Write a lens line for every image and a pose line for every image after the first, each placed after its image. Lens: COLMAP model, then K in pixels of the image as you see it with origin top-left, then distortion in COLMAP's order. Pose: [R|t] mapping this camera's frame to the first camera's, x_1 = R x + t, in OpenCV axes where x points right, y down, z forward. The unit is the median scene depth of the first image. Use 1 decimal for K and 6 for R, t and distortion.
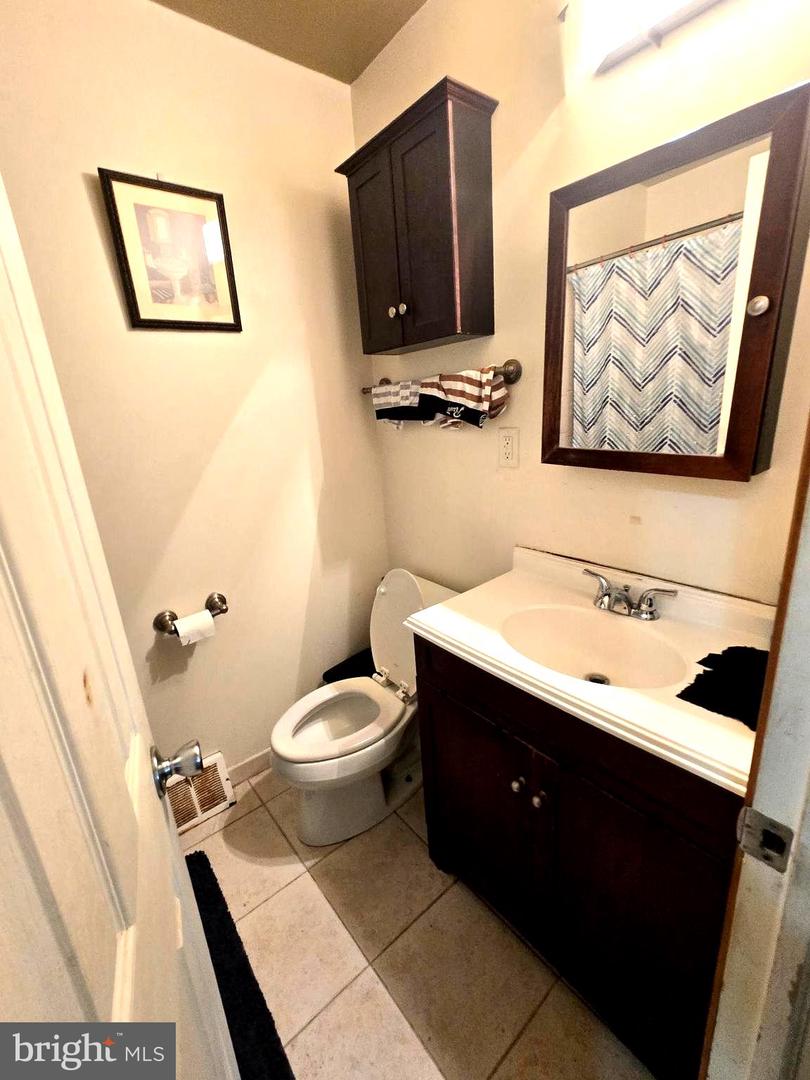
lens RADIAL K [[459.8, 0, 406.9], [0, 459.8, 538.2], [0, 0, 1]] dist [0.009700, -0.000257]
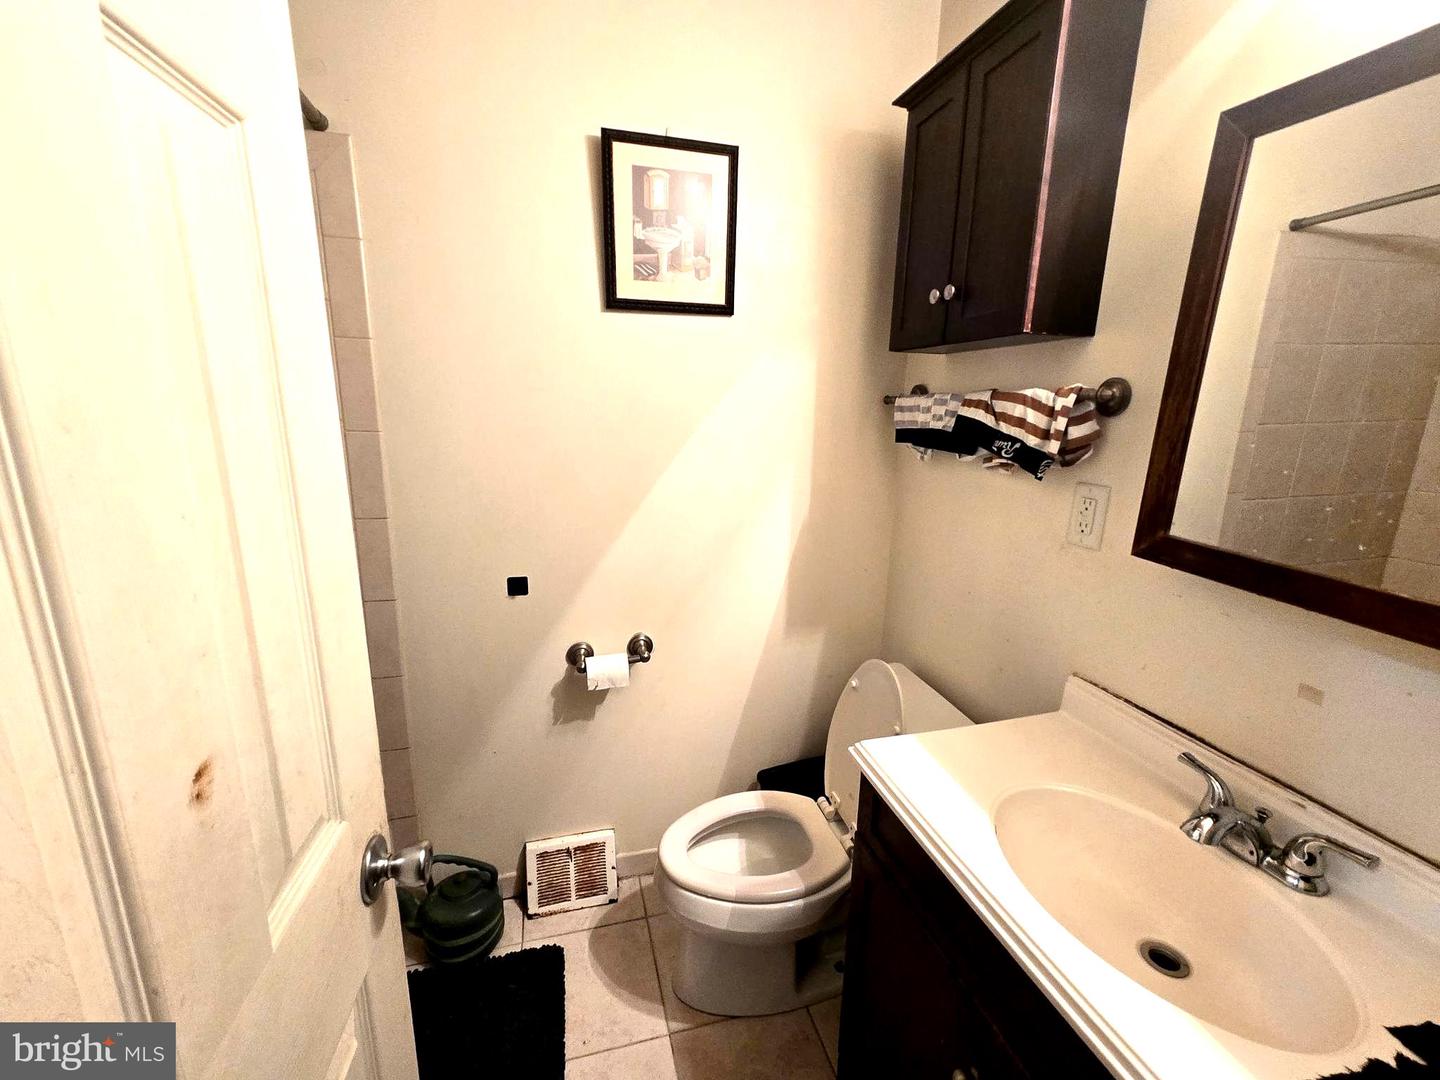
lens RADIAL K [[613.0, 0, 726.9], [0, 613.0, 546.7], [0, 0, 1]] dist [0.009700, -0.000257]
pose [[0.911469, 0.179221, -0.370276, 0.092788], [-0.194028, 0.980992, -0.002800, -0.059917], [0.362736, 0.074396, 0.928918, 0.060550]]
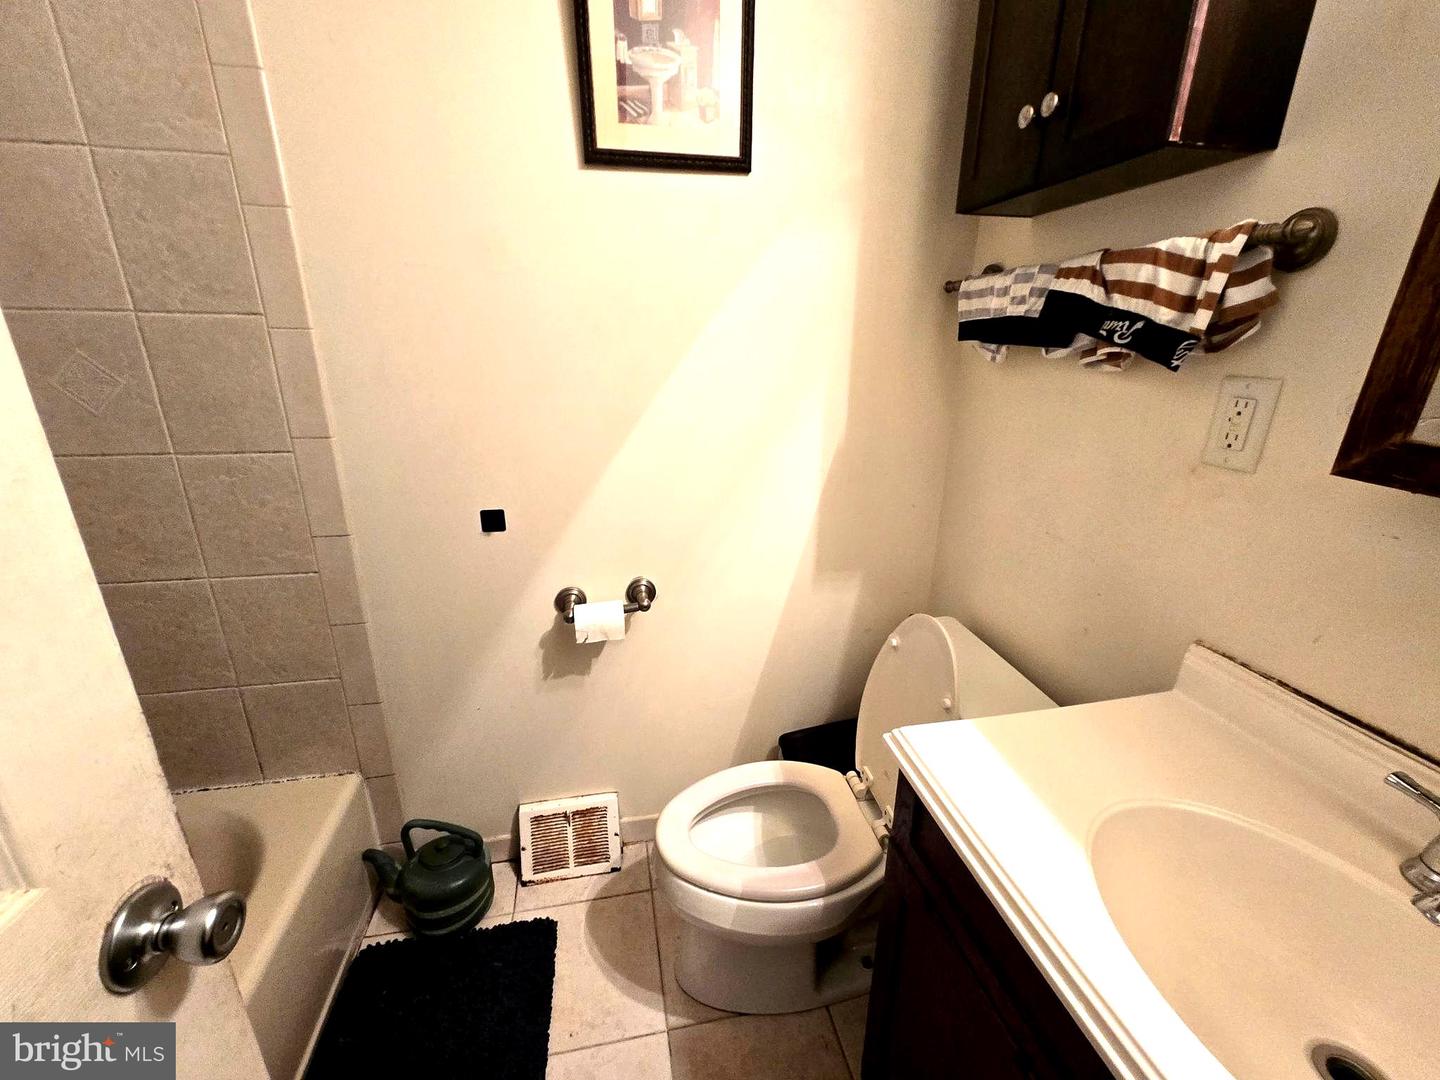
lens RADIAL K [[613.0, 0, 720.8], [0, 613.0, 548.7], [0, 0, 1]] dist [0.009700, -0.000257]
pose [[0.878354, 0.224258, -0.422141, 0.063370], [-0.196073, 0.974435, 0.109686, -0.049575], [0.435947, -0.013573, 0.899870, 0.259902]]
